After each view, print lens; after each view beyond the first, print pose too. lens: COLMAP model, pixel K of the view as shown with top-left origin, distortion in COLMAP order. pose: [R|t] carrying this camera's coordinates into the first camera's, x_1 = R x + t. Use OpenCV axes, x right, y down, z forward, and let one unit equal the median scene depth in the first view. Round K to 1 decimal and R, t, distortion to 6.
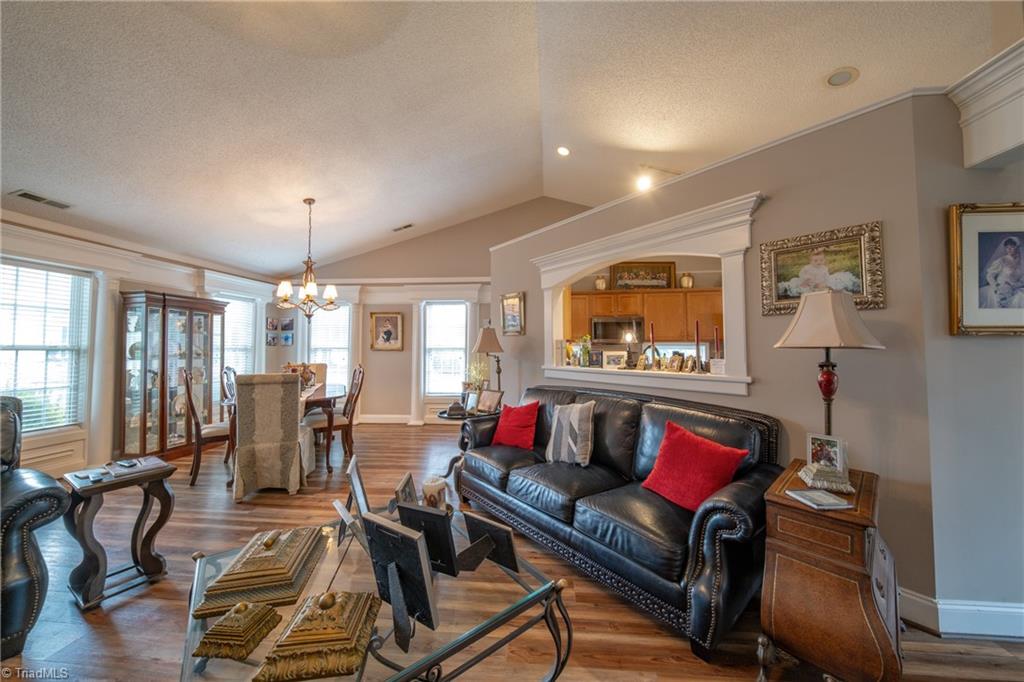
lens RADIAL K [[345.7, 0, 517.4], [0, 345.7, 335.0], [0, 0, 1]] dist [0.037348, -0.017411]
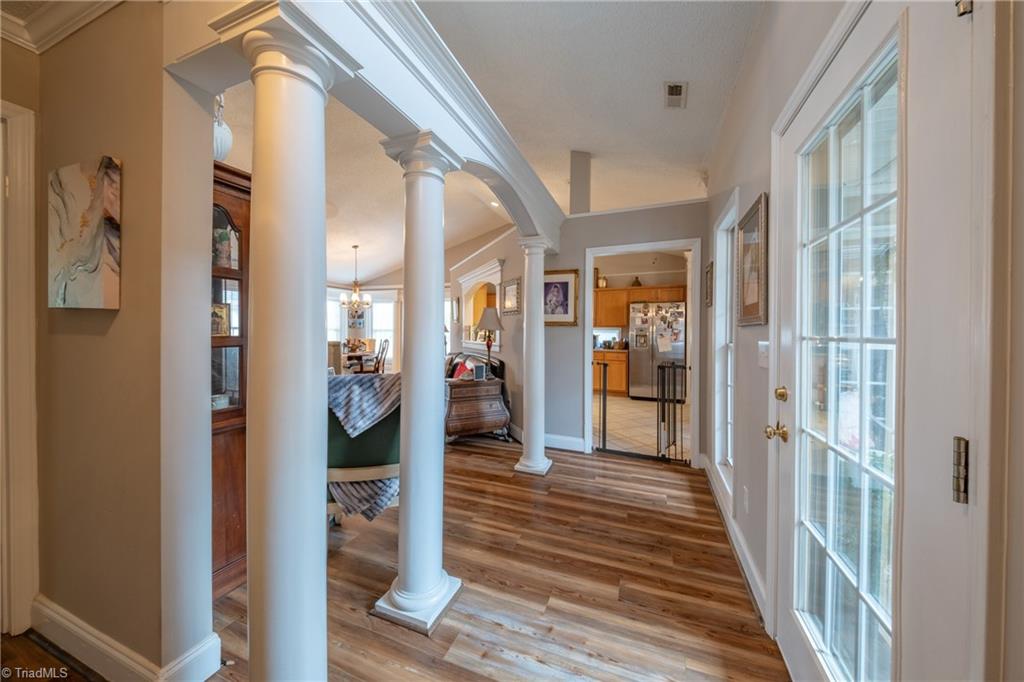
lens RADIAL K [[345.7, 0, 517.4], [0, 345.7, 335.0], [0, 0, 1]] dist [0.037348, -0.017411]
pose [[0.963603, 0.011774, -0.267077, 0.679375], [0.000805, 0.998897, 0.046941, -0.017248], [0.267336, -0.045448, 0.962531, -0.506334]]
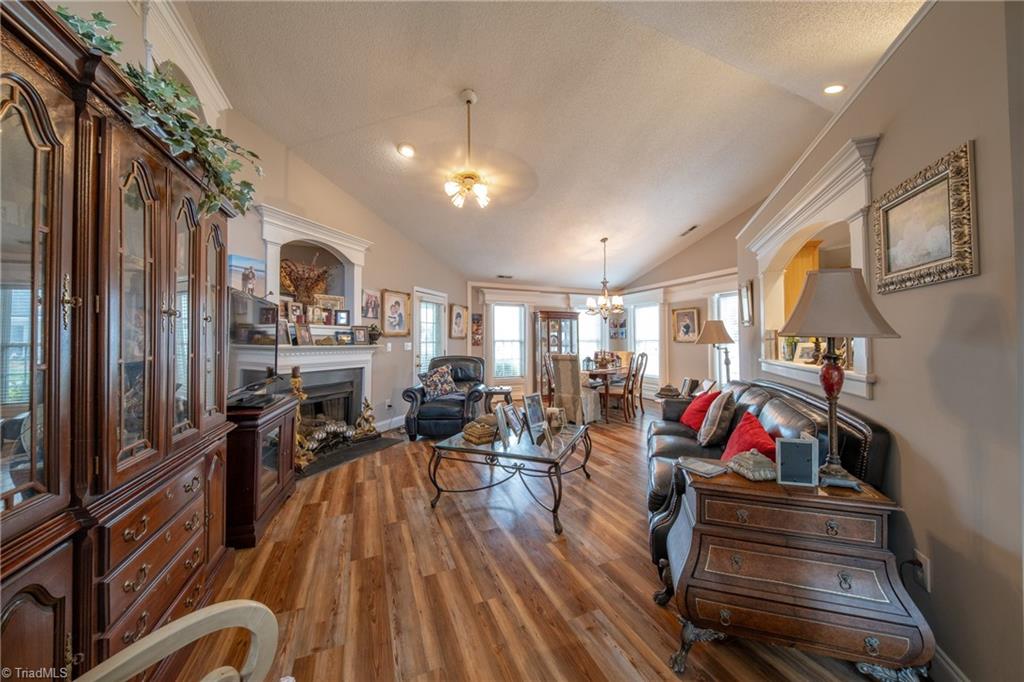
lens RADIAL K [[345.7, 0, 517.4], [0, 345.7, 335.0], [0, 0, 1]] dist [0.037348, -0.017411]
pose [[0.479255, -0.017532, -0.877500, 0.497251], [0.036443, 0.999336, -0.000062, 0.001717], [0.876919, -0.031949, 0.479576, -0.021864]]
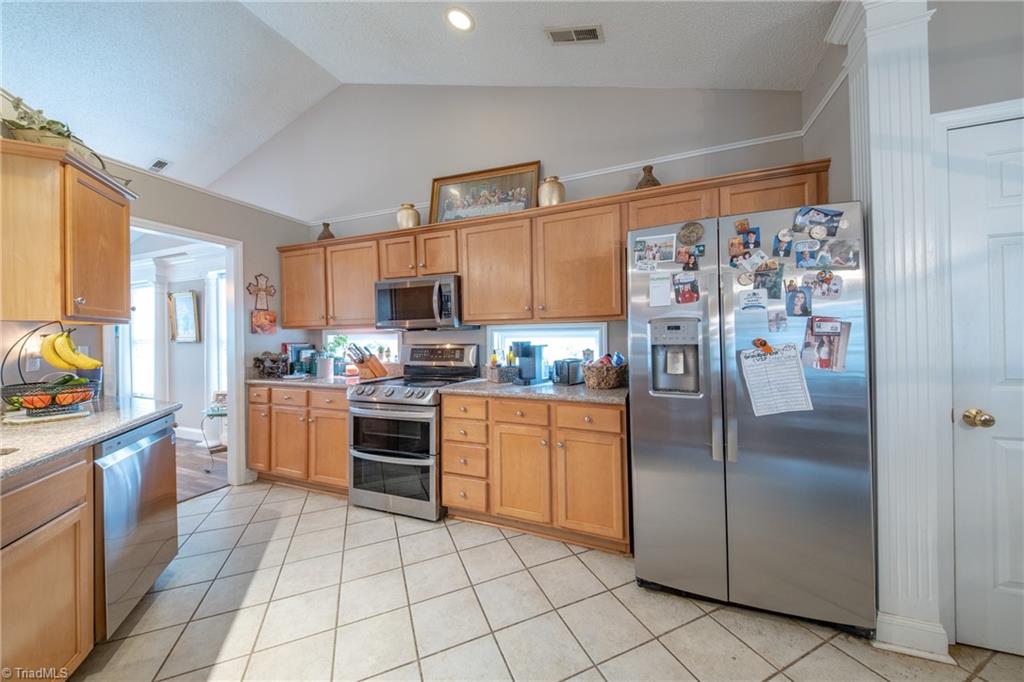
lens RADIAL K [[345.7, 0, 517.4], [0, 345.7, 335.0], [0, 0, 1]] dist [0.037348, -0.017411]
pose [[0.958754, -0.010684, -0.284038, 0.737803], [0.021033, 0.999220, 0.033409, 0.026134], [0.283459, -0.038005, 0.958231, 0.670442]]
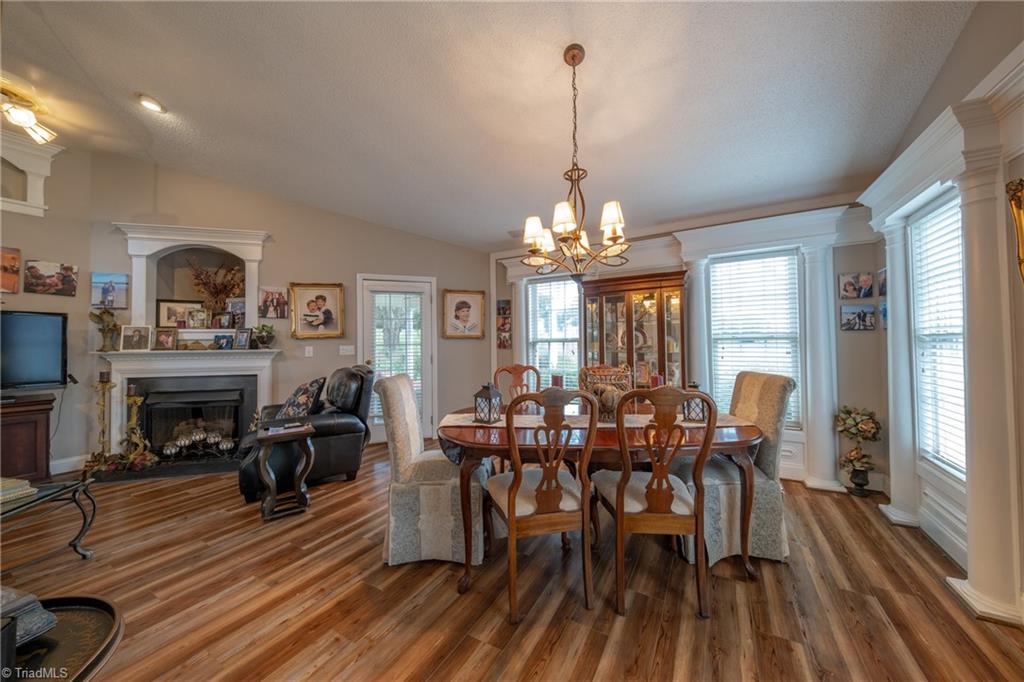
lens RADIAL K [[345.7, 0, 517.4], [0, 345.7, 335.0], [0, 0, 1]] dist [0.037348, -0.017411]
pose [[-0.418667, -0.011555, -0.908066, -0.095331], [0.047991, 0.998240, -0.034829, 0.043437], [0.906871, -0.058161, -0.417376, 1.120701]]
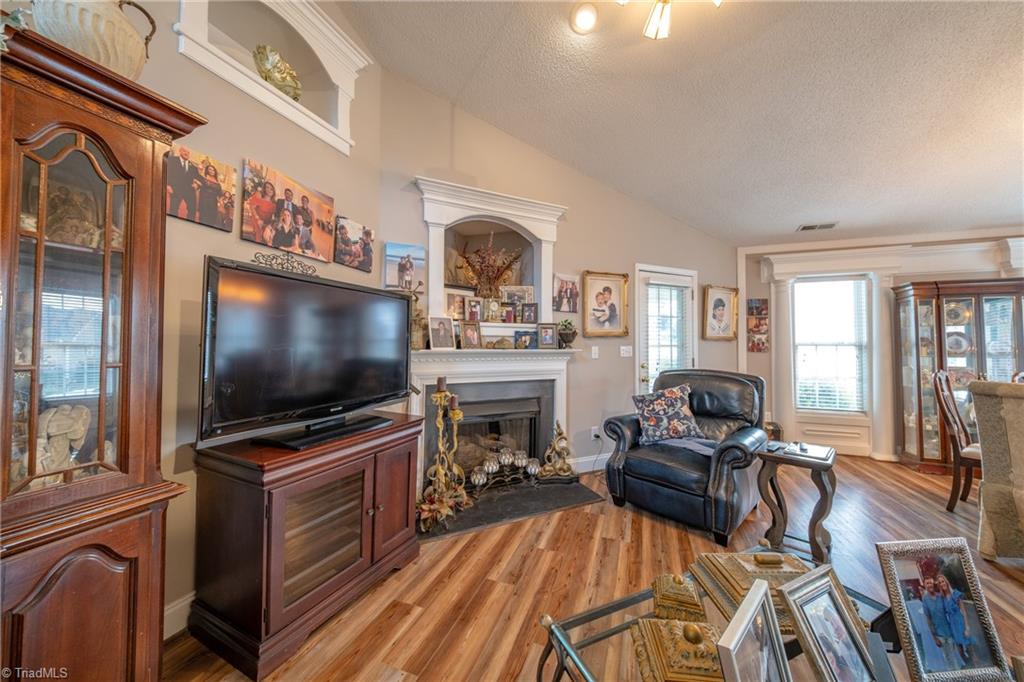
lens RADIAL K [[345.7, 0, 517.4], [0, 345.7, 335.0], [0, 0, 1]] dist [0.037348, -0.017411]
pose [[-0.255519, -0.024261, -0.966500, 0.103040], [0.035556, 0.998773, -0.034471, 0.007227], [0.966150, -0.043173, -0.254343, 0.193340]]
